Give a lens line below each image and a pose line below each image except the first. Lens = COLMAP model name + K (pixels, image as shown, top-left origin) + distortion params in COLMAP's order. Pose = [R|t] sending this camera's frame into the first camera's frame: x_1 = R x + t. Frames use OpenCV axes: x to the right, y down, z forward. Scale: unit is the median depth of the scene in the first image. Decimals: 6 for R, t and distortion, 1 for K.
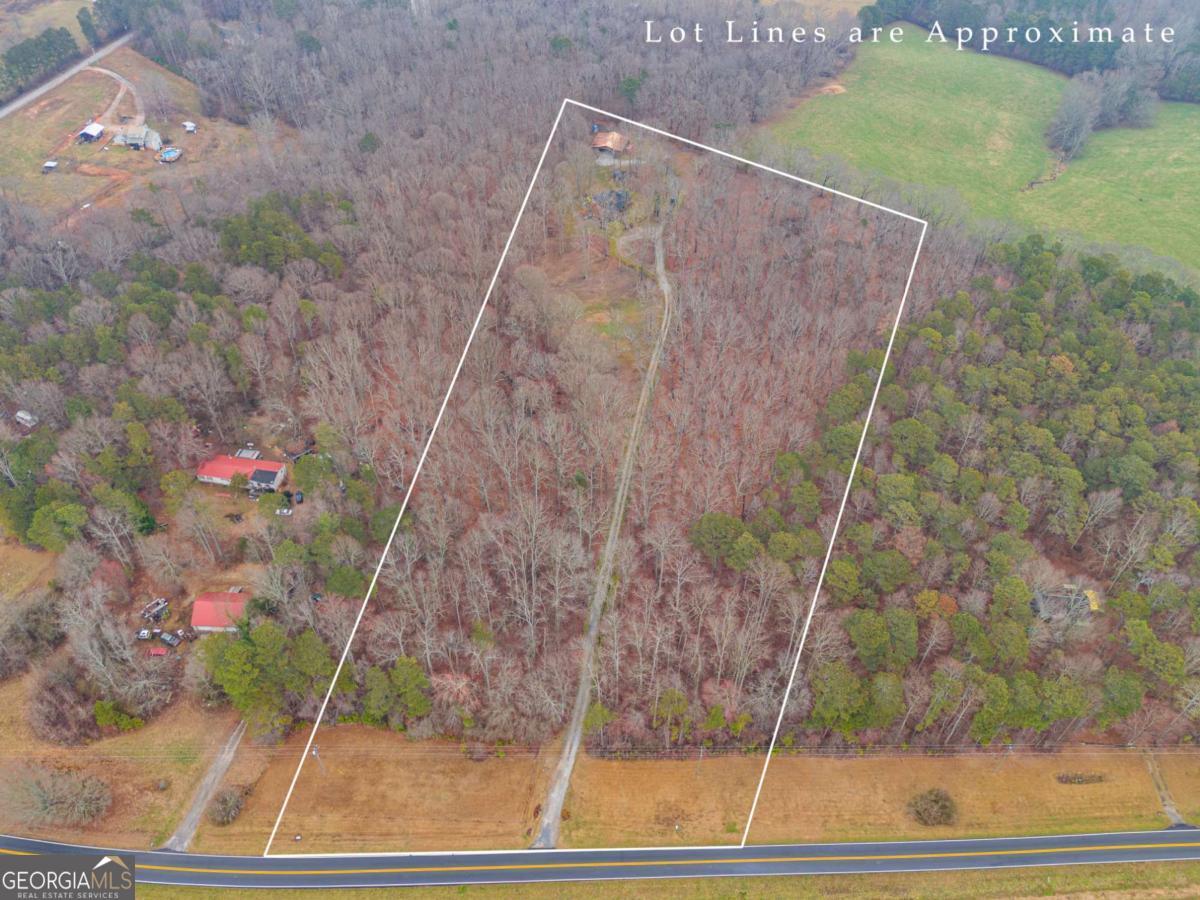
lens RADIAL K [[908.9, 0, 598.8], [0, 908.9, 455.4], [0, 0, 1]] dist [0.060966, -0.050514]
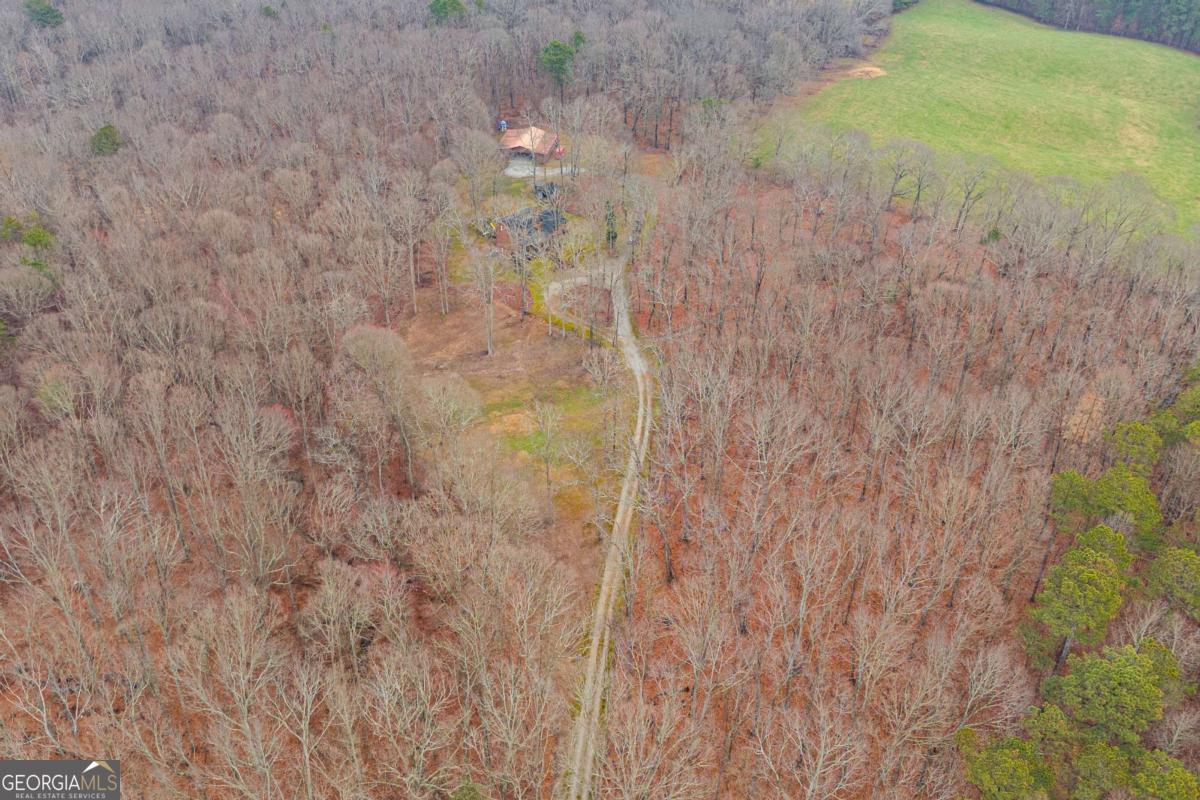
lens RADIAL K [[1127.3, 0, 598.5], [0, 1127.3, 398.6], [0, 0, 1]] dist [0.048588, 0.000000]
pose [[0.997563, -0.033041, 0.061457, 0.011915], [0.043450, 0.983319, -0.176621, -0.060372], [-0.054596, 0.178861, 0.982358, 0.444630]]
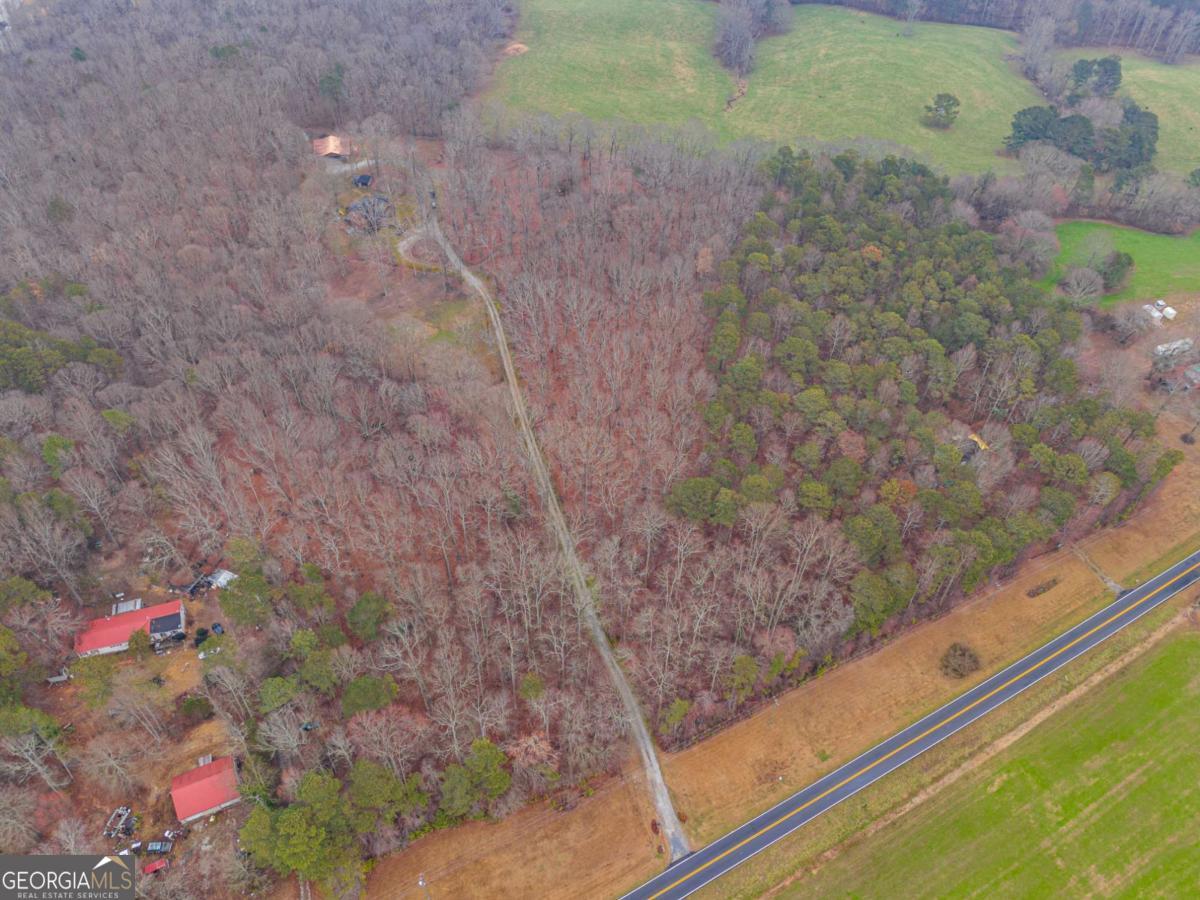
lens RADIAL K [[908.9, 0, 605.7], [0, 908.9, 455.1], [0, 0, 1]] dist [0.060966, -0.050514]
pose [[0.886998, -0.328471, 0.324563, -0.221771], [0.316935, 0.944221, 0.089438, -0.067718], [-0.335837, 0.023534, 0.941626, 0.061889]]
